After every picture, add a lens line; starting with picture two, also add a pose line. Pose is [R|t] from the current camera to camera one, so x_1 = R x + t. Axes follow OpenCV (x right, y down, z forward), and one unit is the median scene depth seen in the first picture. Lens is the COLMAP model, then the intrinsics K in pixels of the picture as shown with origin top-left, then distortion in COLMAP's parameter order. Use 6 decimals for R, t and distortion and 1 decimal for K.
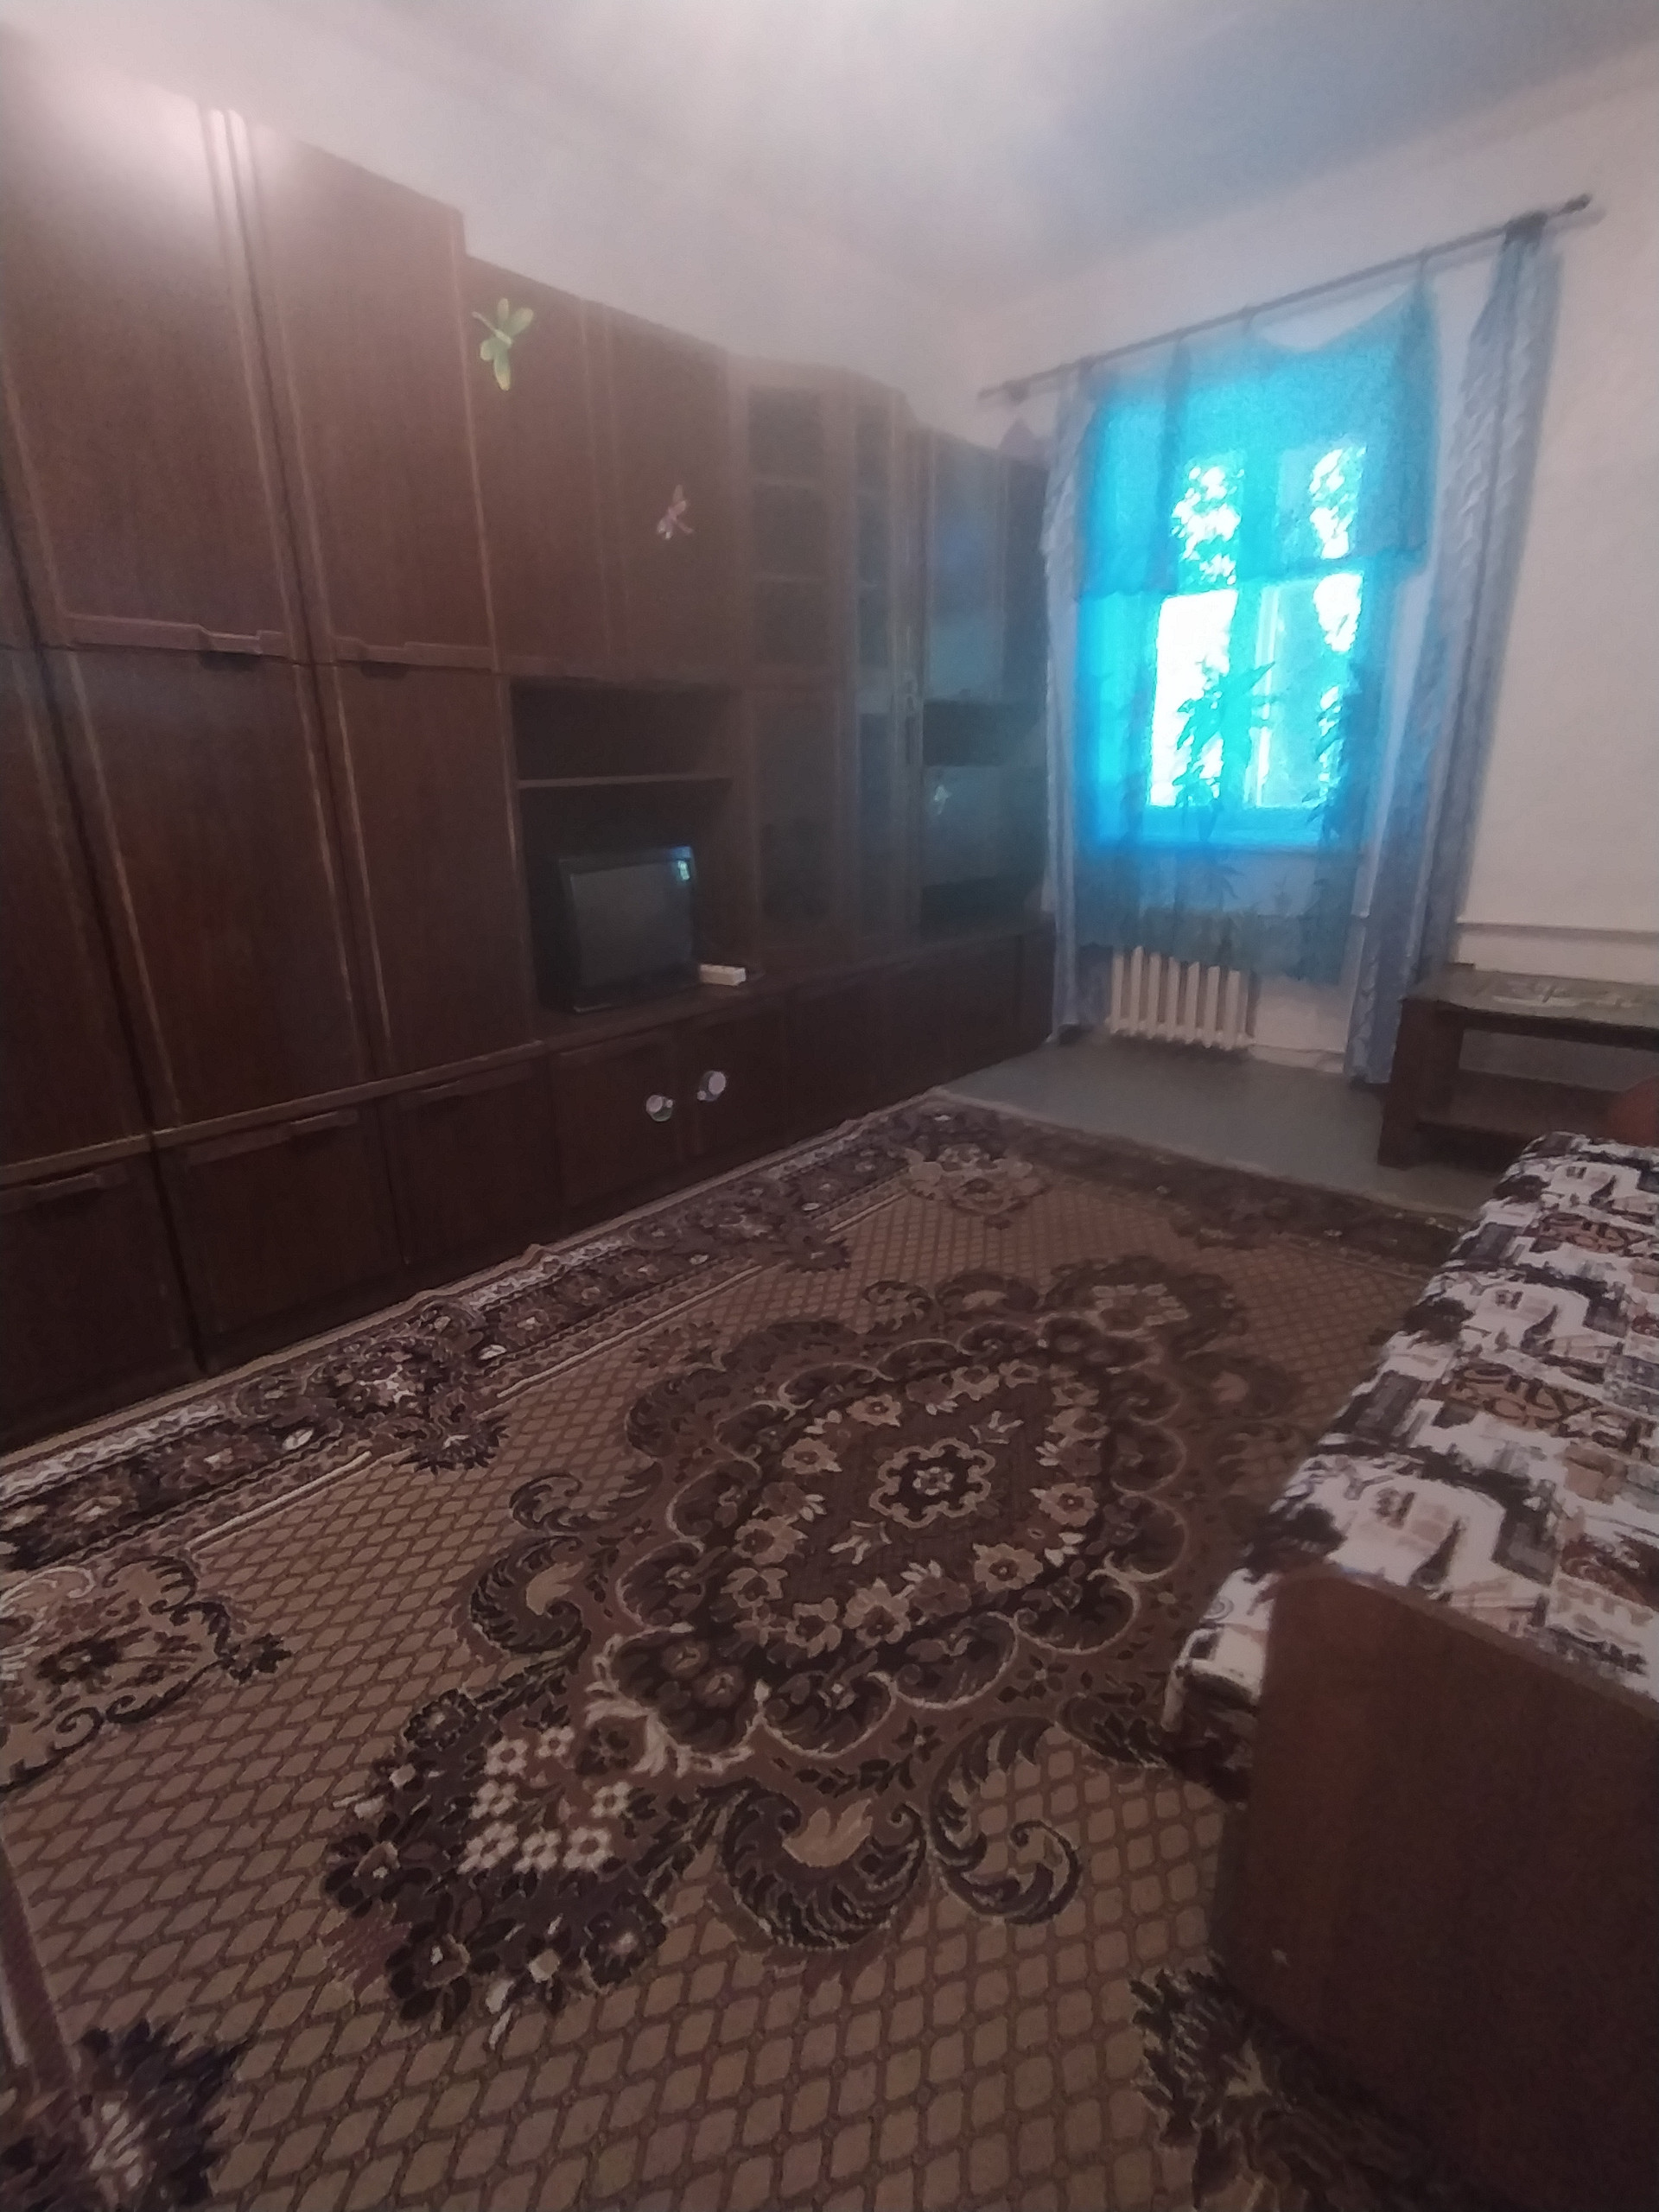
lens RADIAL K [[1013.4, 0, 831.9], [0, 1013.4, 1112.1], [0, 0, 1]] dist [-0.027349, 0.018760]
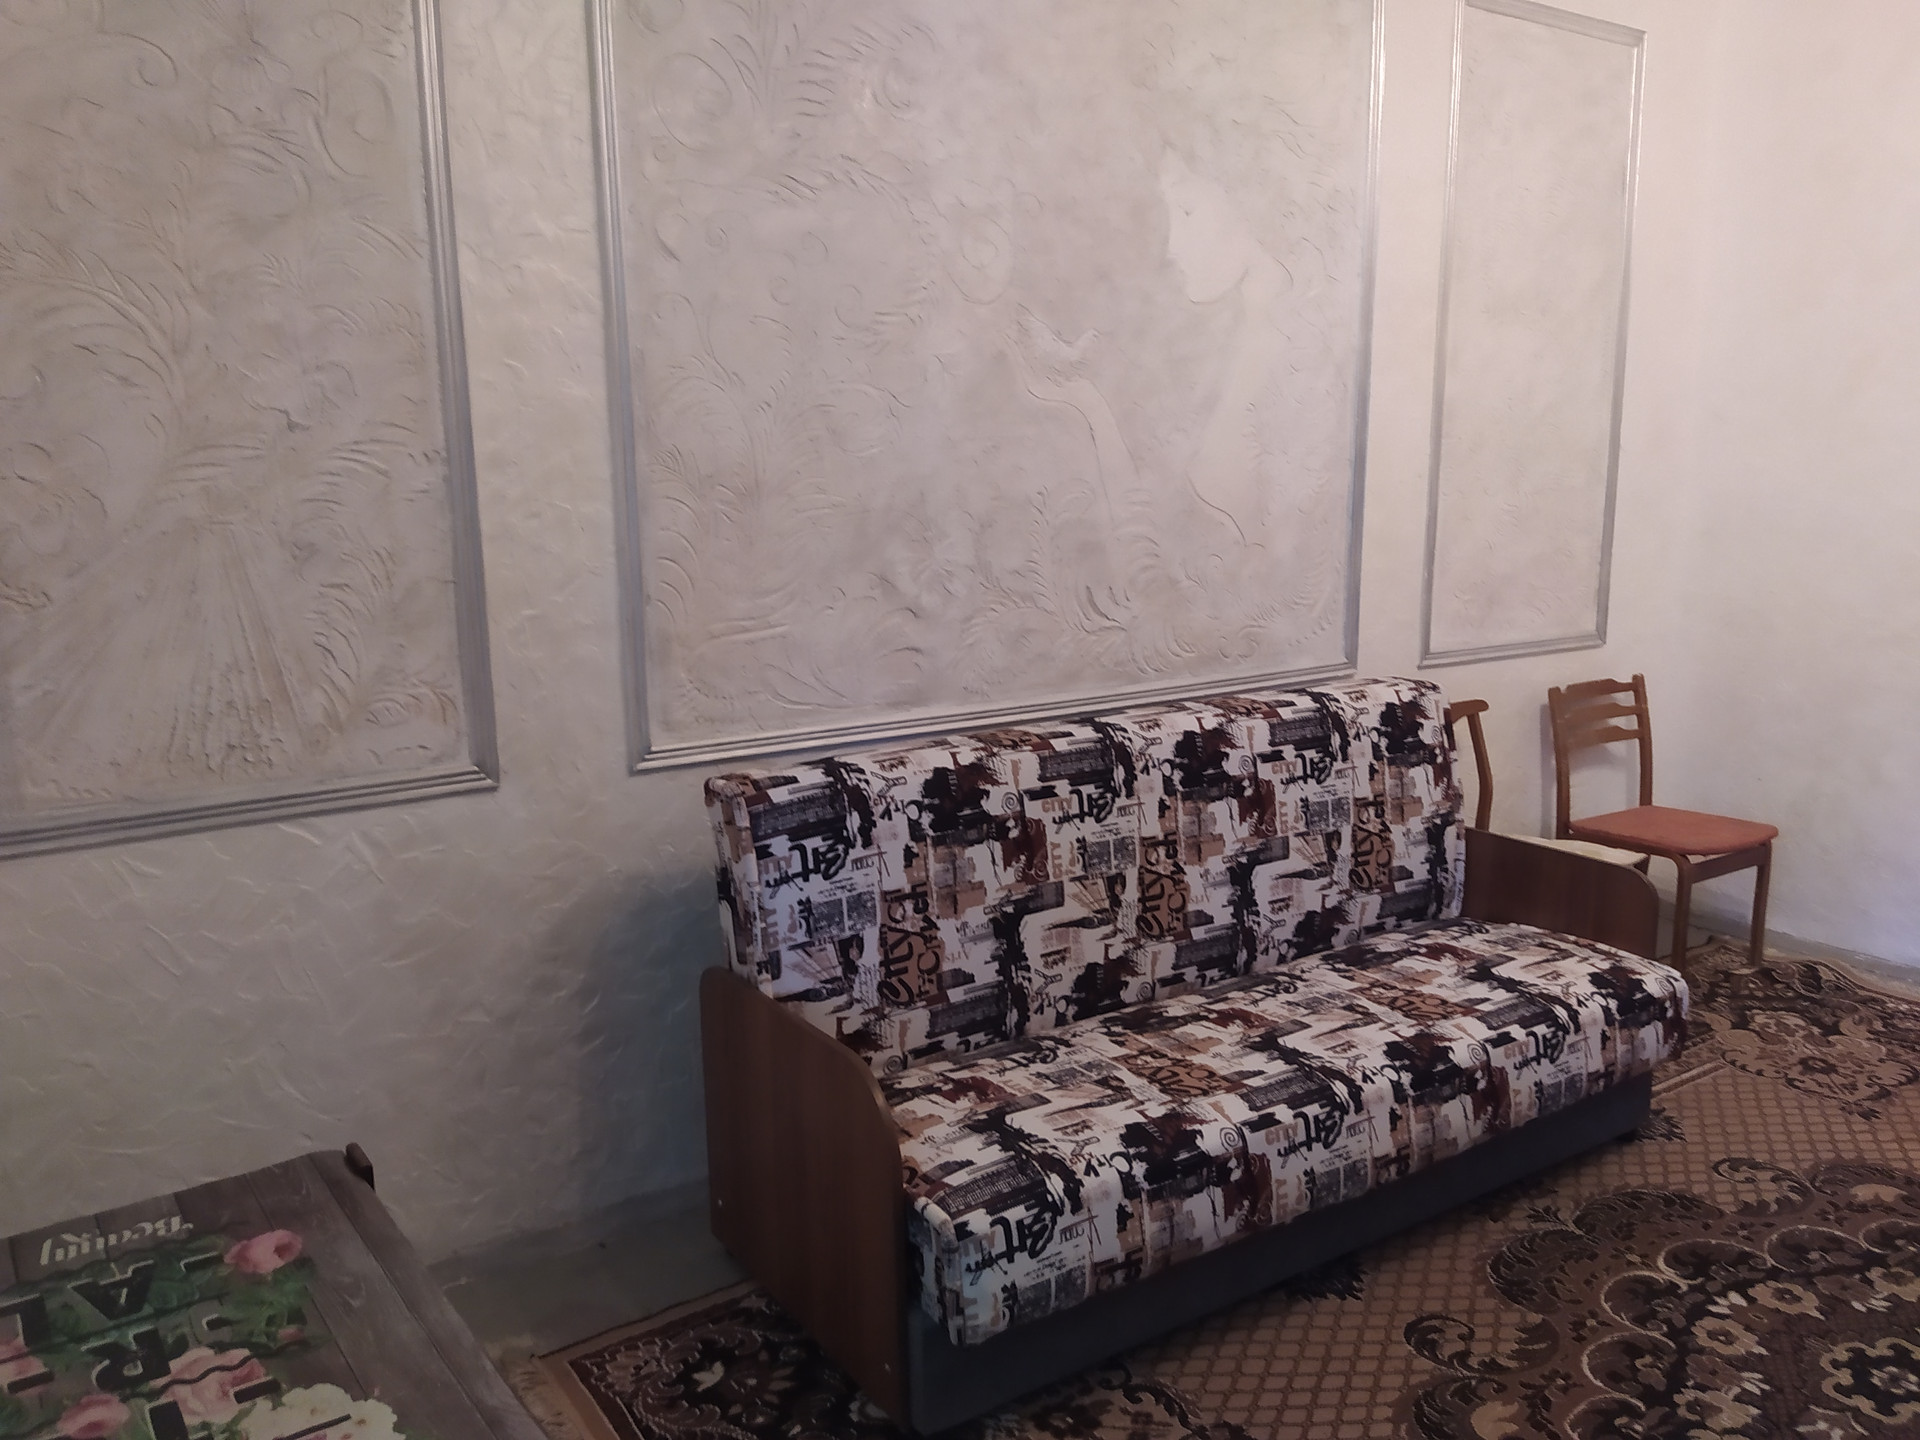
lens RADIAL K [[1450.6, 0, 937.5], [0, 1450.6, 725.5], [0, 0, 1]] dist [0.080609, -0.101915]
pose [[-0.968707, -0.001750, 0.248200, 0.555889], [0.117885, 0.876748, 0.466279, -0.794806], [-0.218424, 0.480947, -0.849106, 1.875549]]
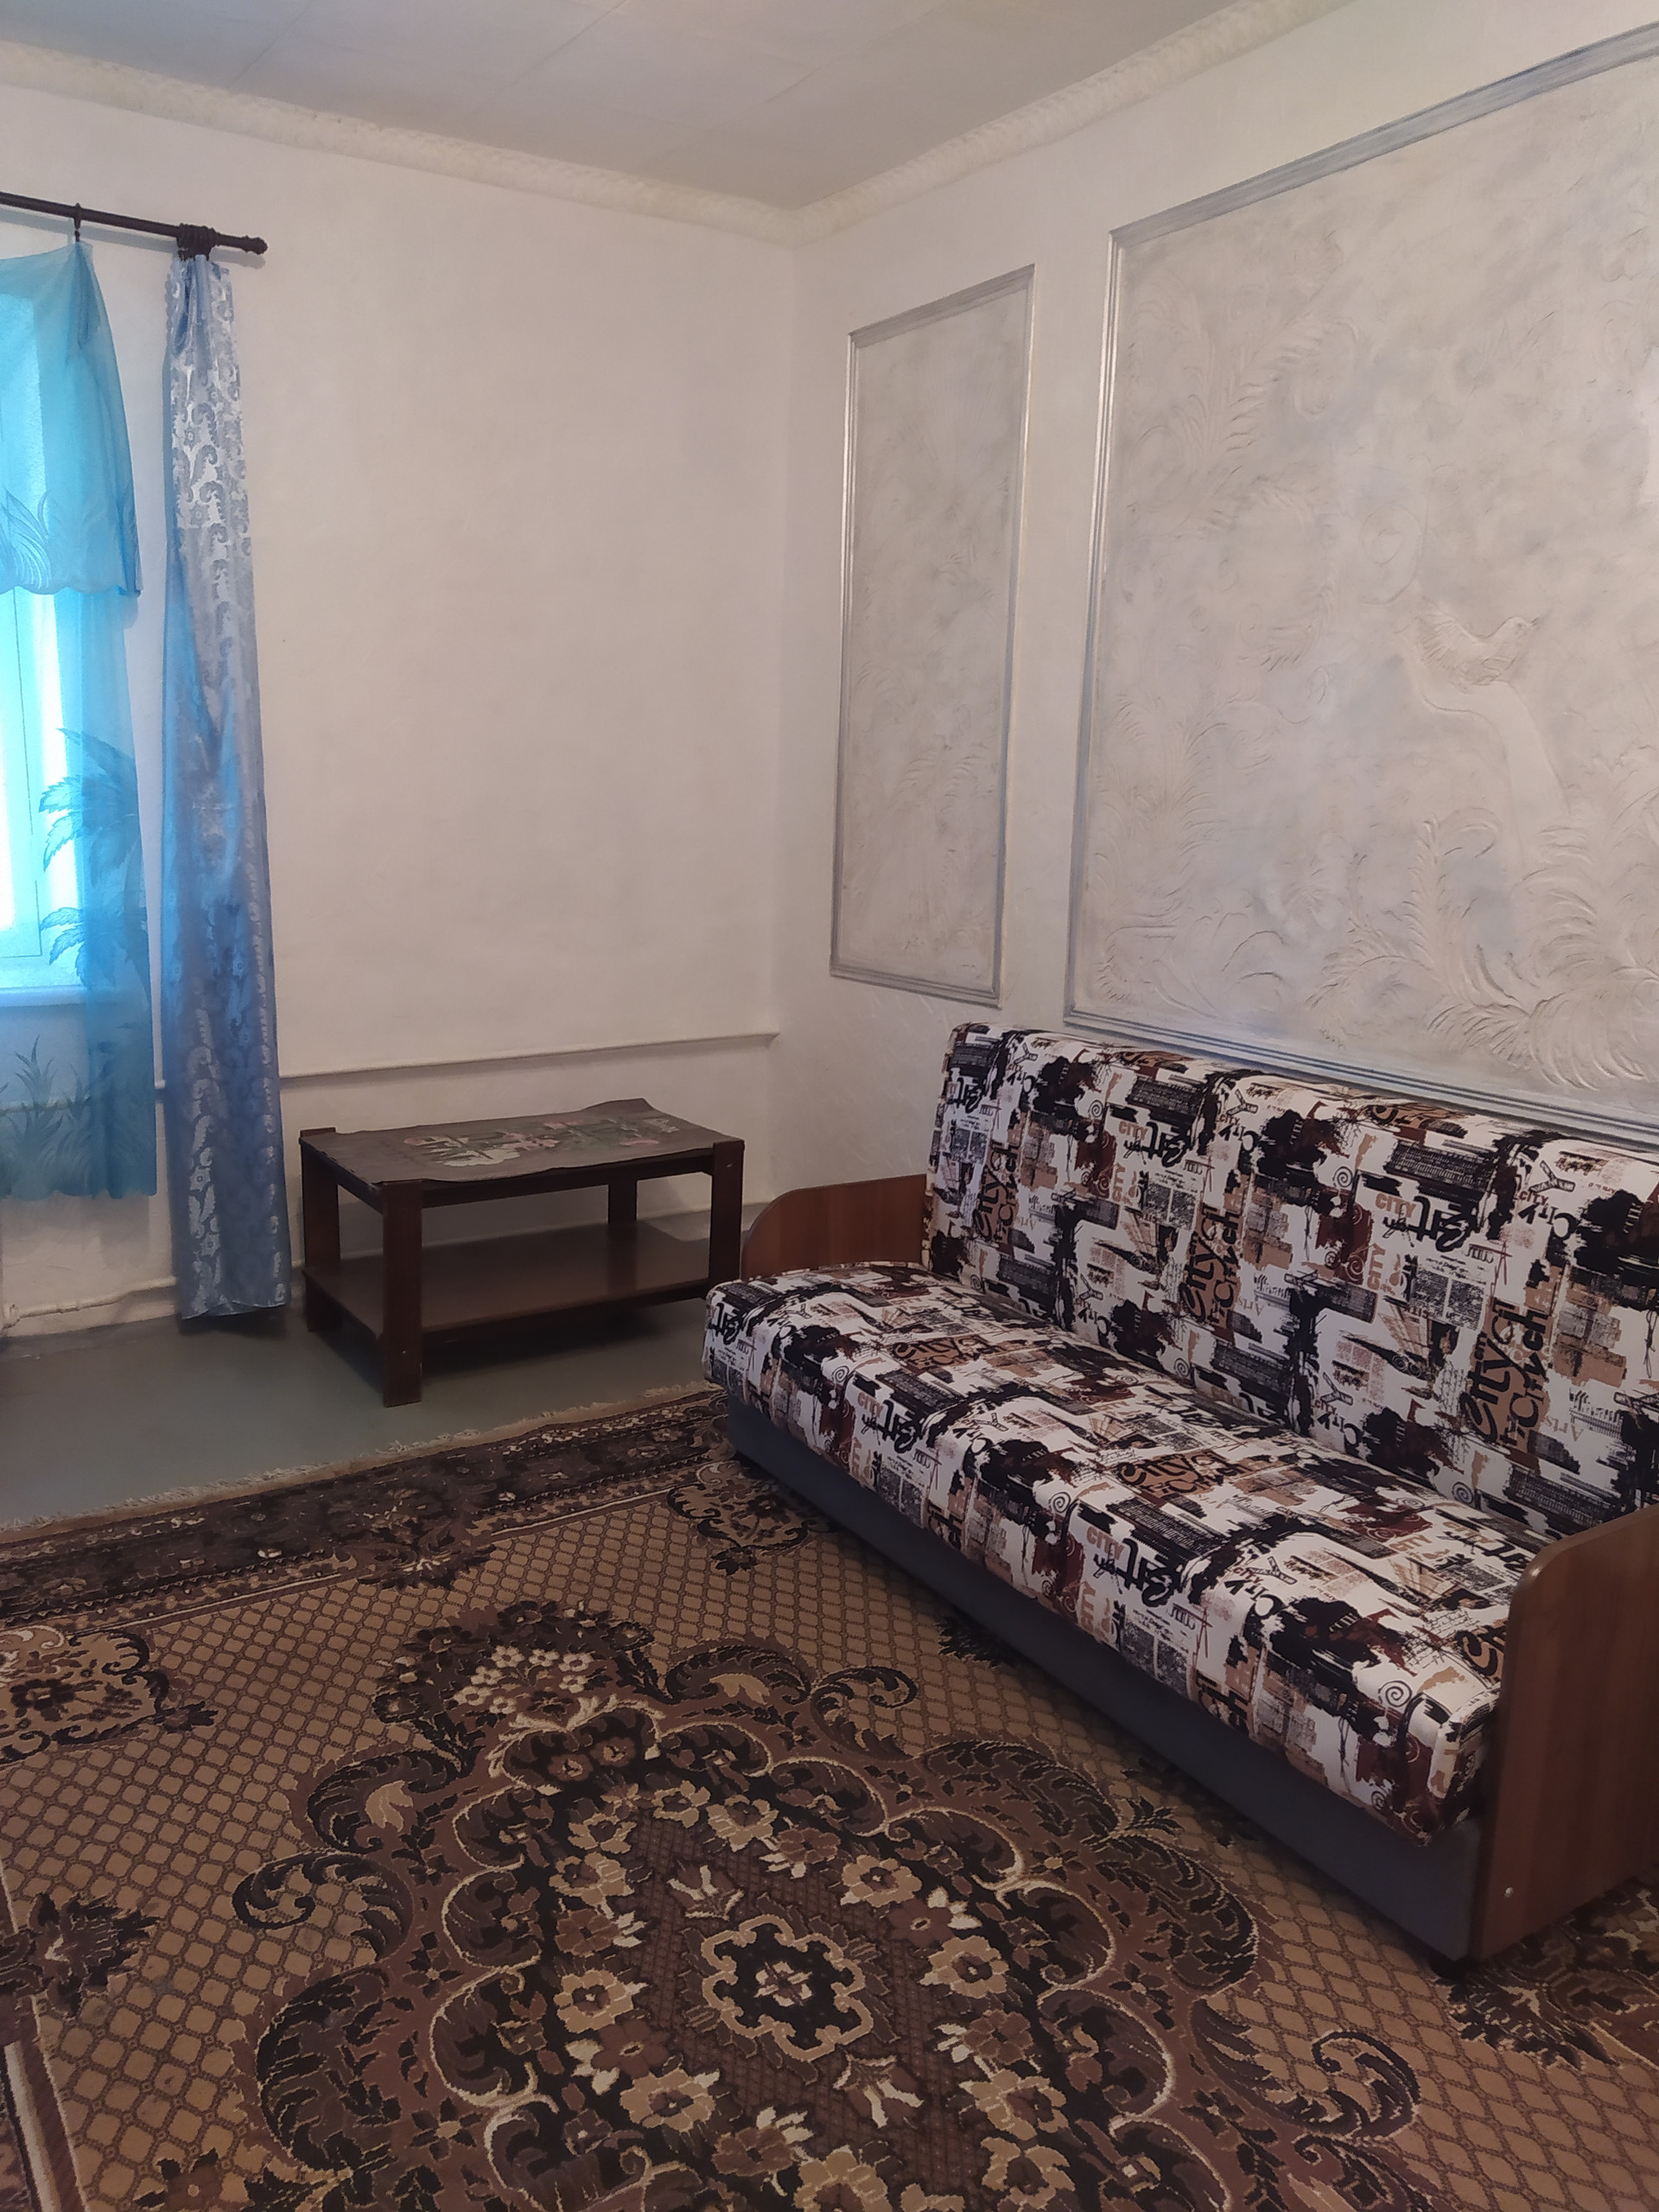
lens RADIAL K [[1671.2, 0, 829.3], [0, 1671.2, 1111.6], [0, 0, 1]] dist [0.080609, -0.101915]
pose [[0.254710, -0.158435, 0.953950, -0.840899], [0.277596, 0.956947, 0.084813, -0.275399], [-0.926317, 0.243210, 0.287725, 0.457355]]
